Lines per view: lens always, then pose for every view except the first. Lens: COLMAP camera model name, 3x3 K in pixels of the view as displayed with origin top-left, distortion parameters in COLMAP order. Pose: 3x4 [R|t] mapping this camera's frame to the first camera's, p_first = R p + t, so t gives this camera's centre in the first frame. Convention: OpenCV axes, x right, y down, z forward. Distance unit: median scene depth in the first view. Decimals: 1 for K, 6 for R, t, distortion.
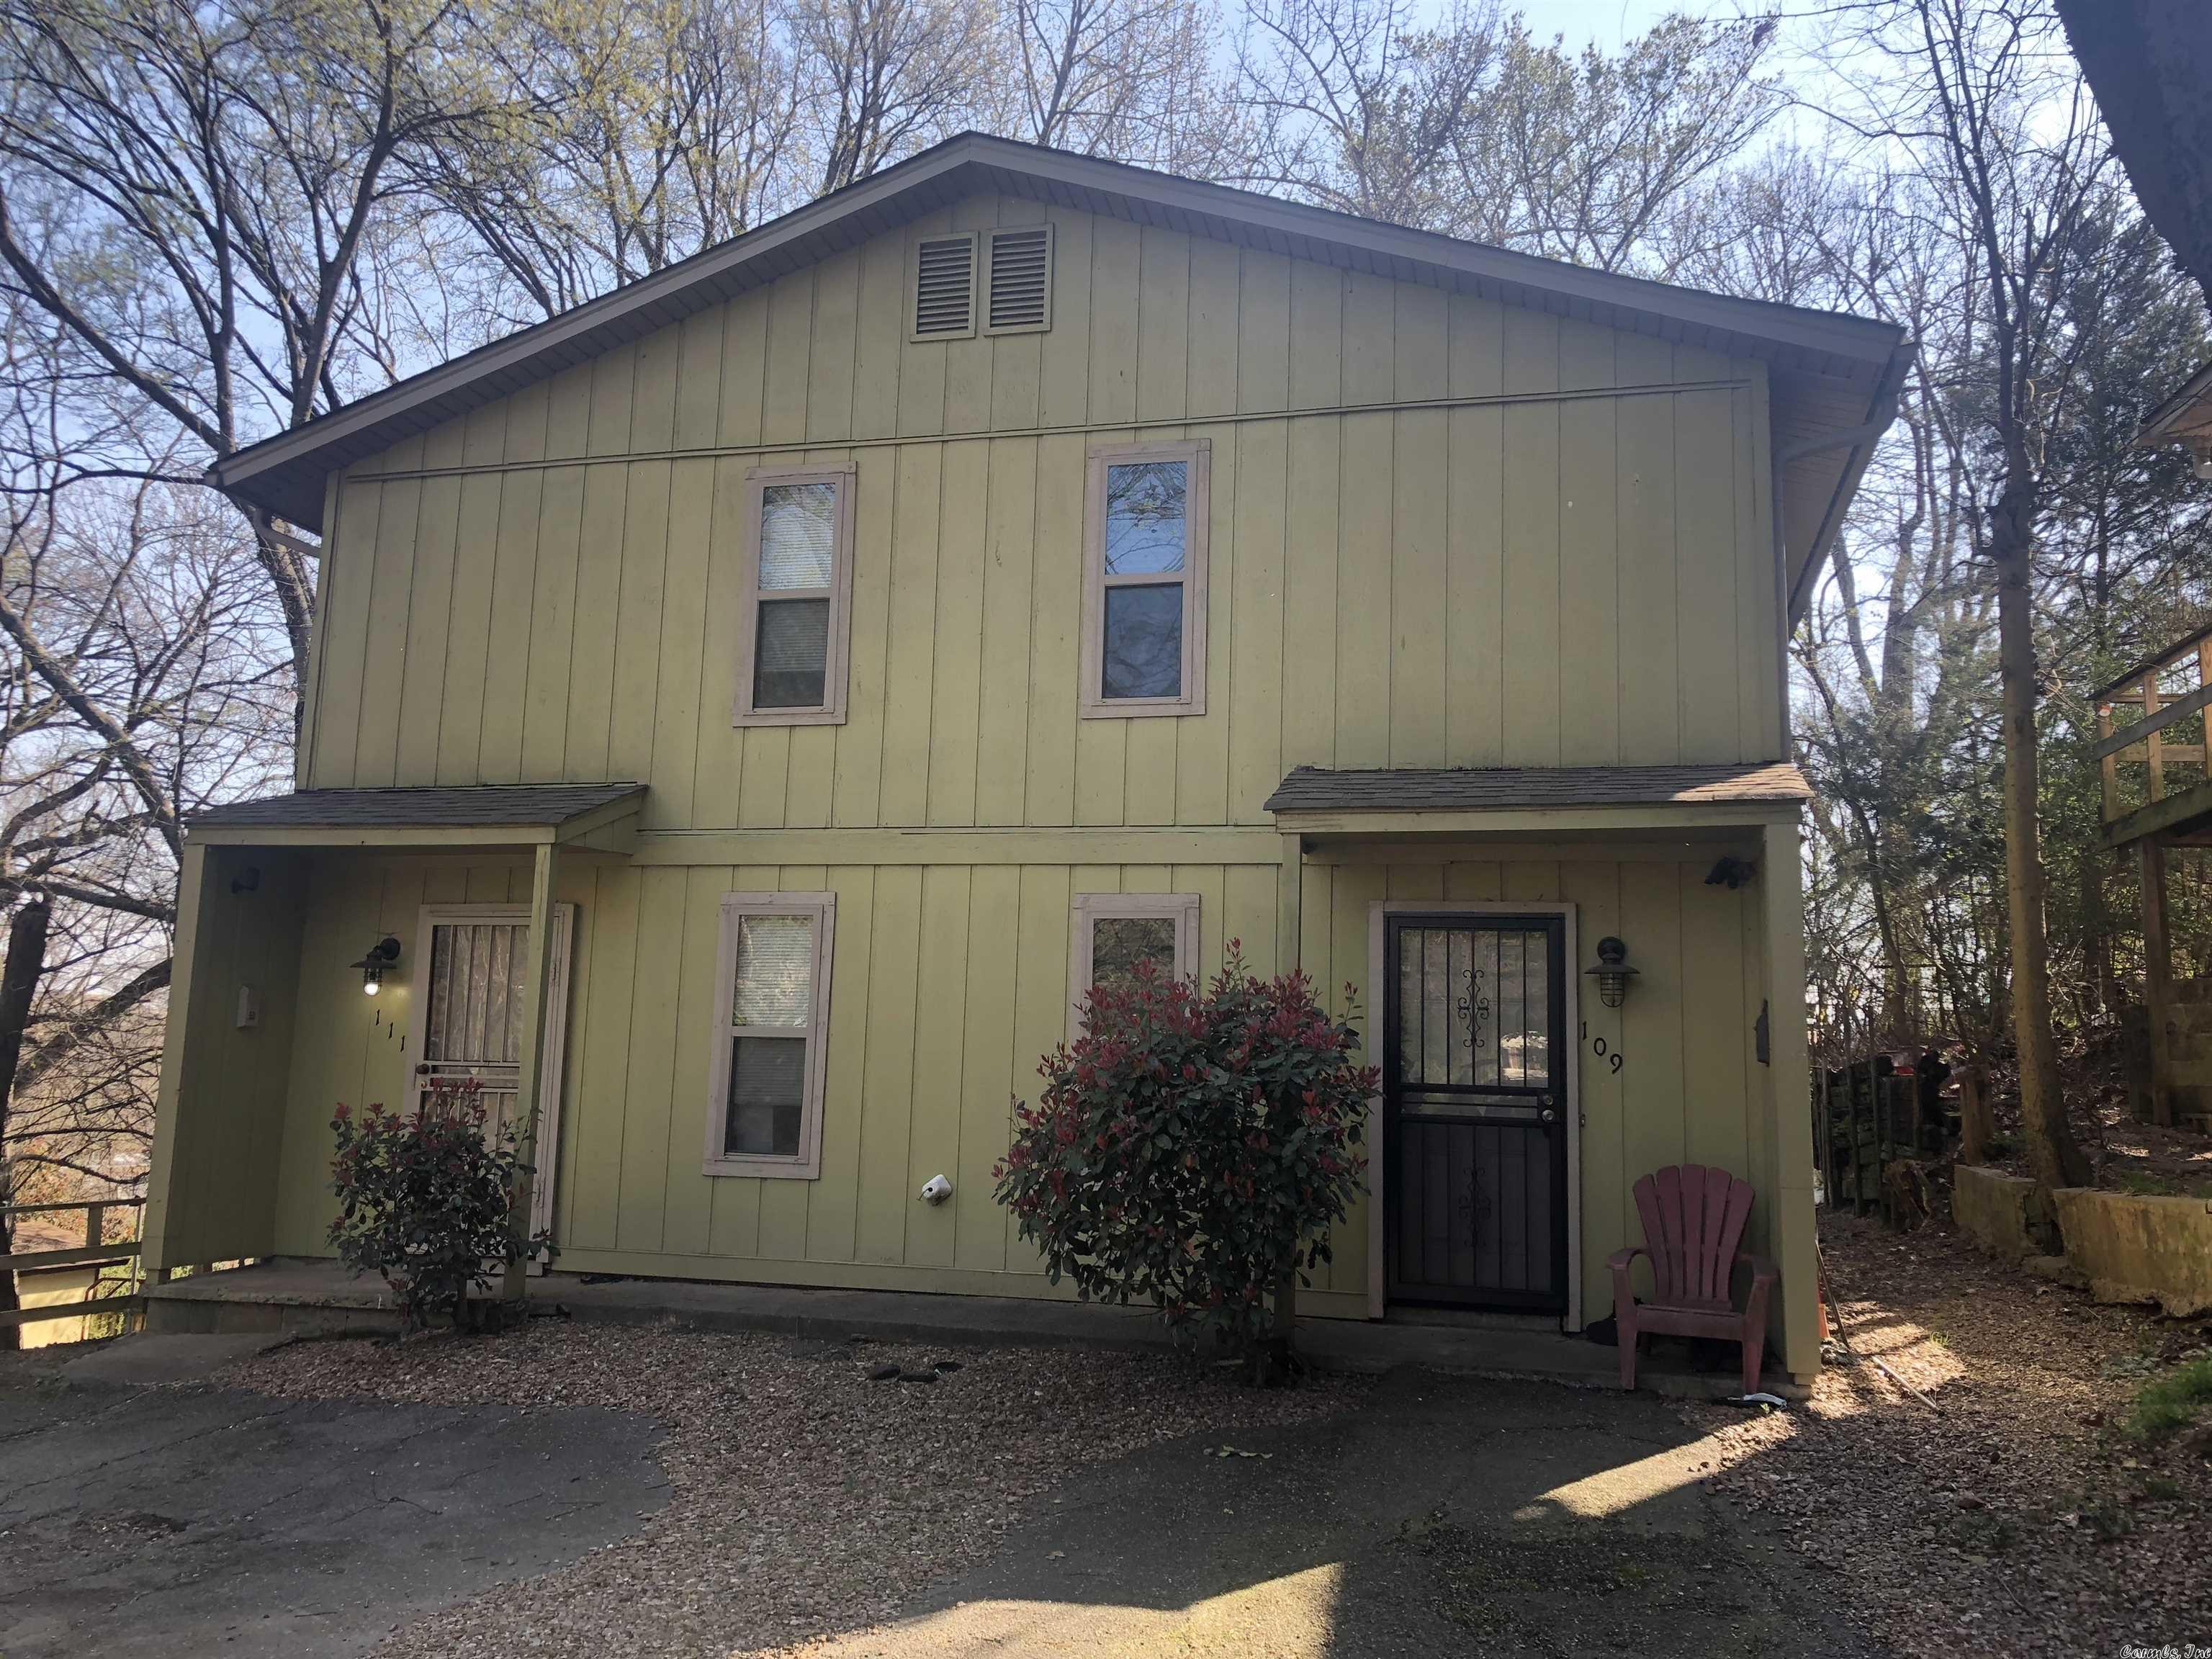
lens RADIAL K [[1804.1, 0, 1124.3], [0, 1804.1, 831.8], [0, 0, 1]] dist [0.007443, -0.008750]
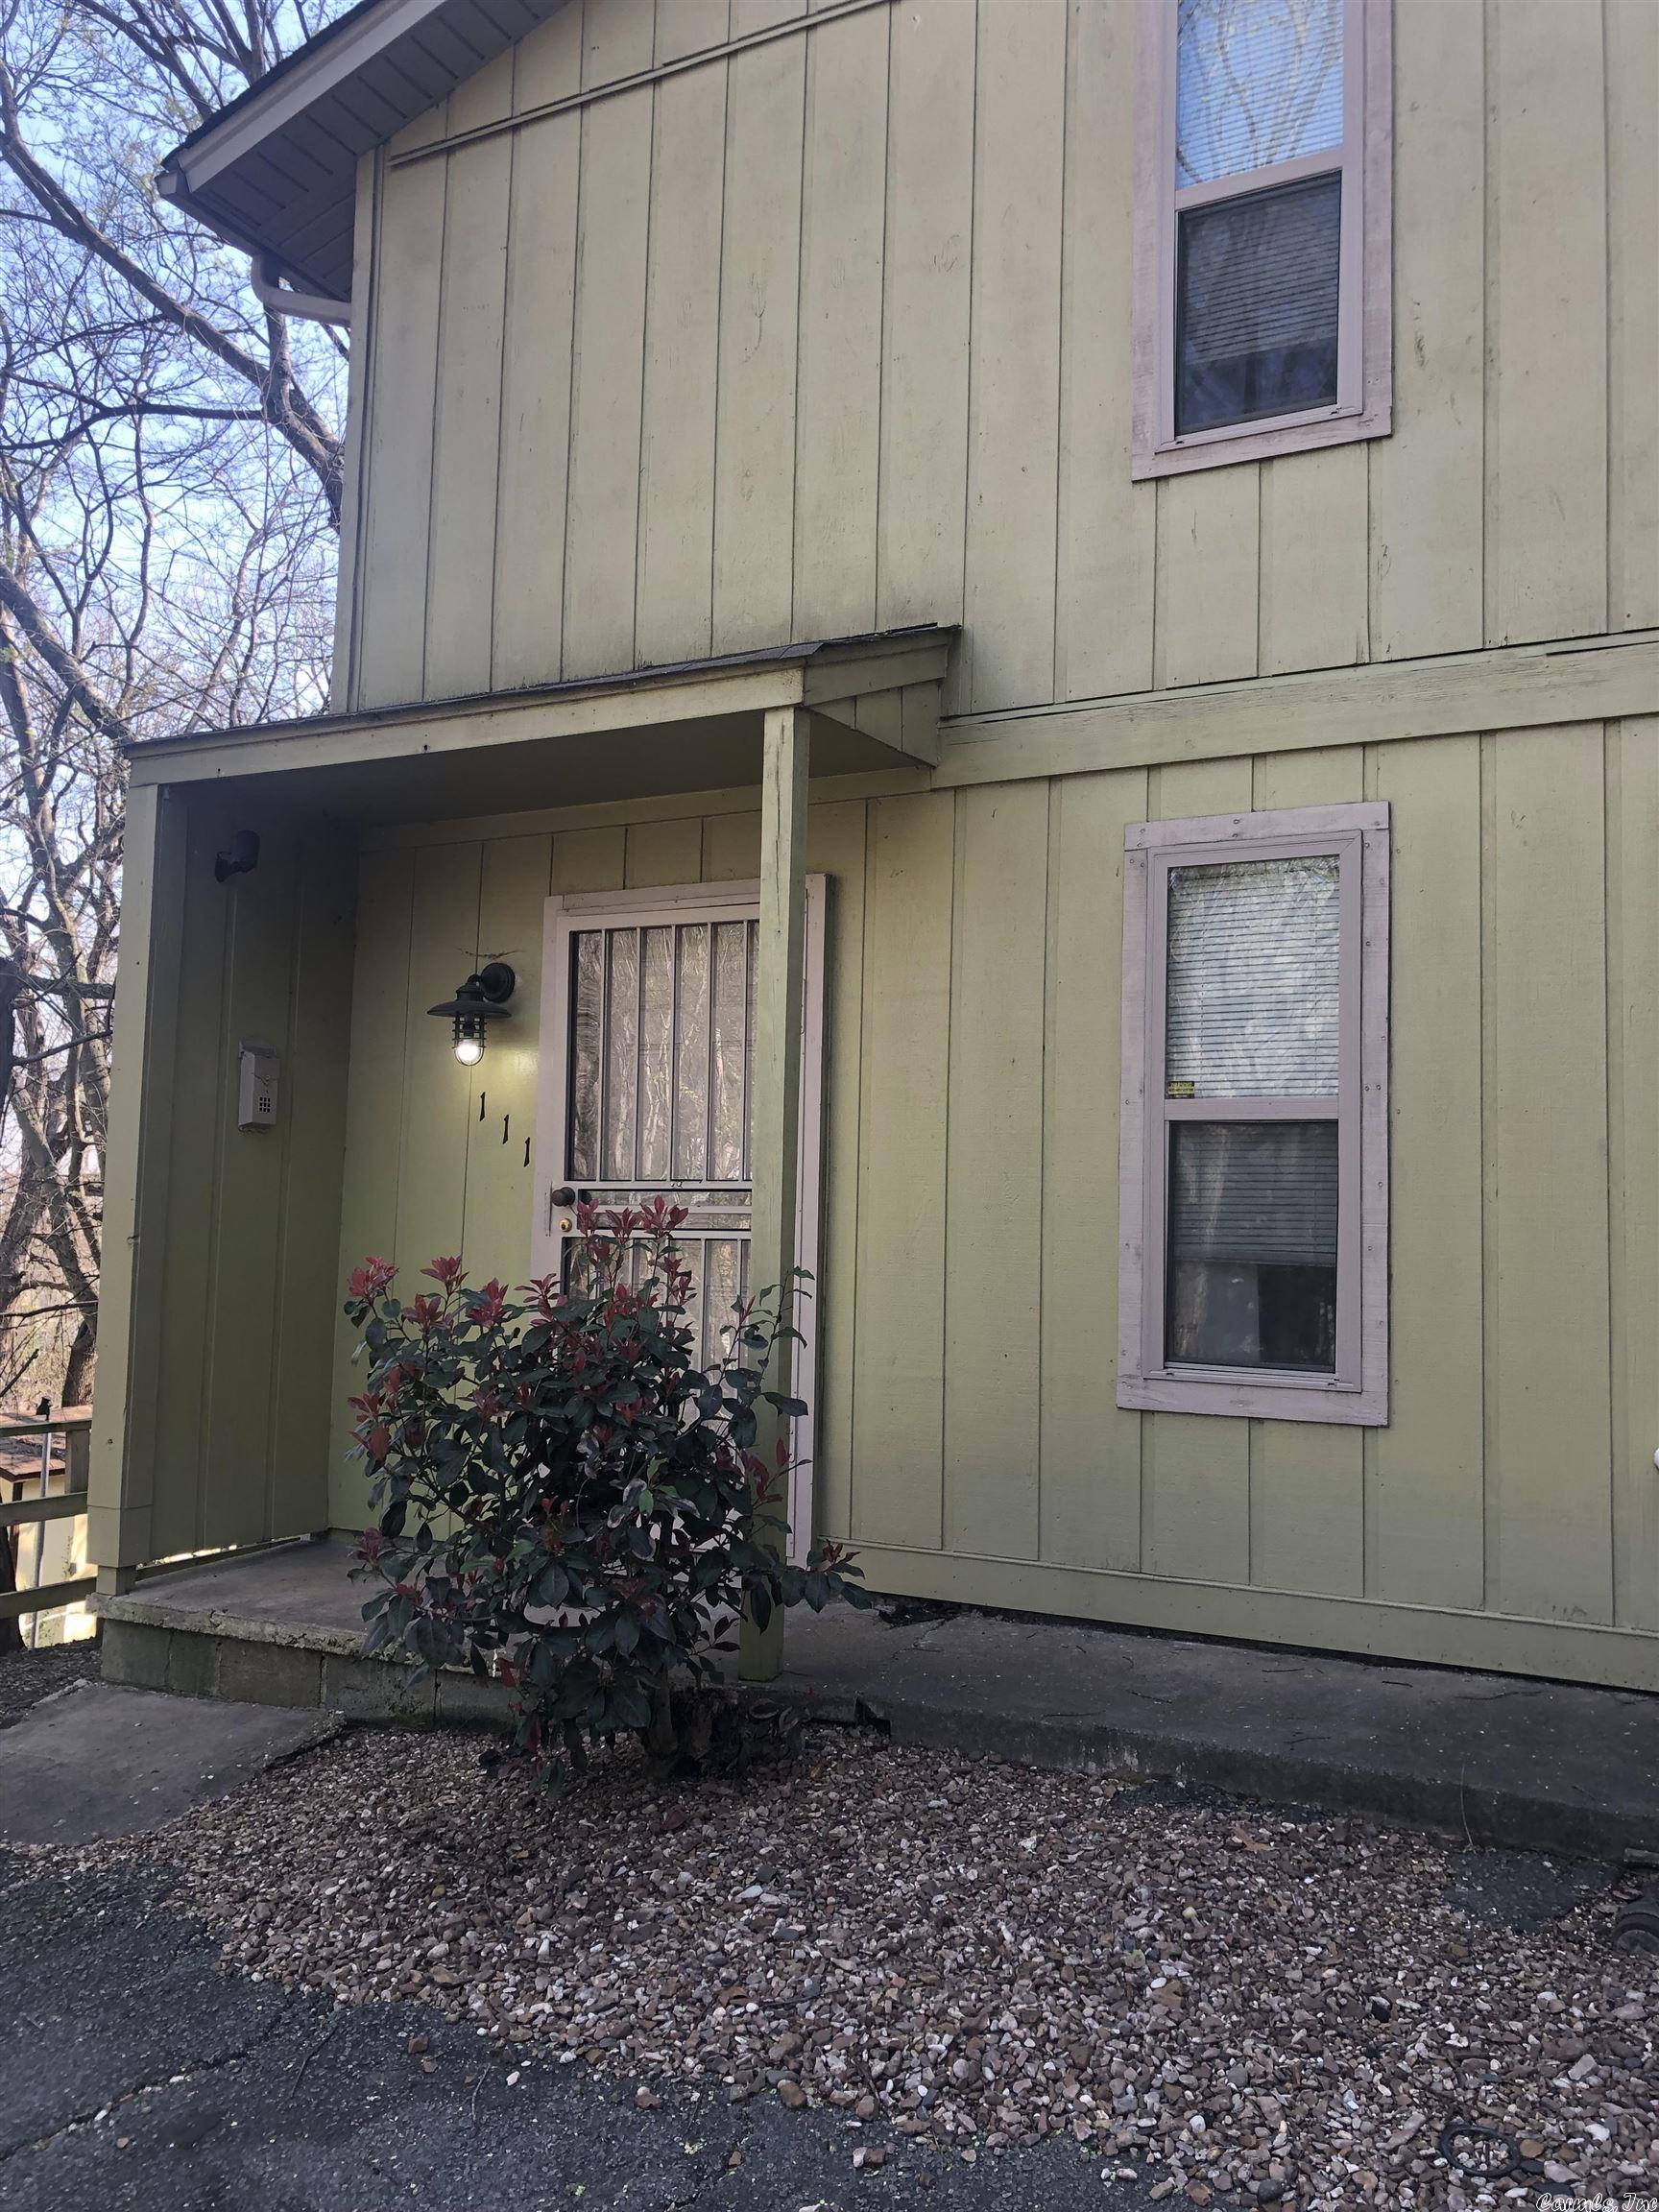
lens RADIAL K [[1848.4, 0, 831.5], [0, 1848.4, 1117.8], [0, 0, 1]] dist [0.026364, -0.022543]
pose [[0.971916, -0.021544, -0.234339, -0.190682], [0.037793, 0.997165, 0.065073, 0.078589], [0.232273, -0.072102, 0.969975, 0.510828]]
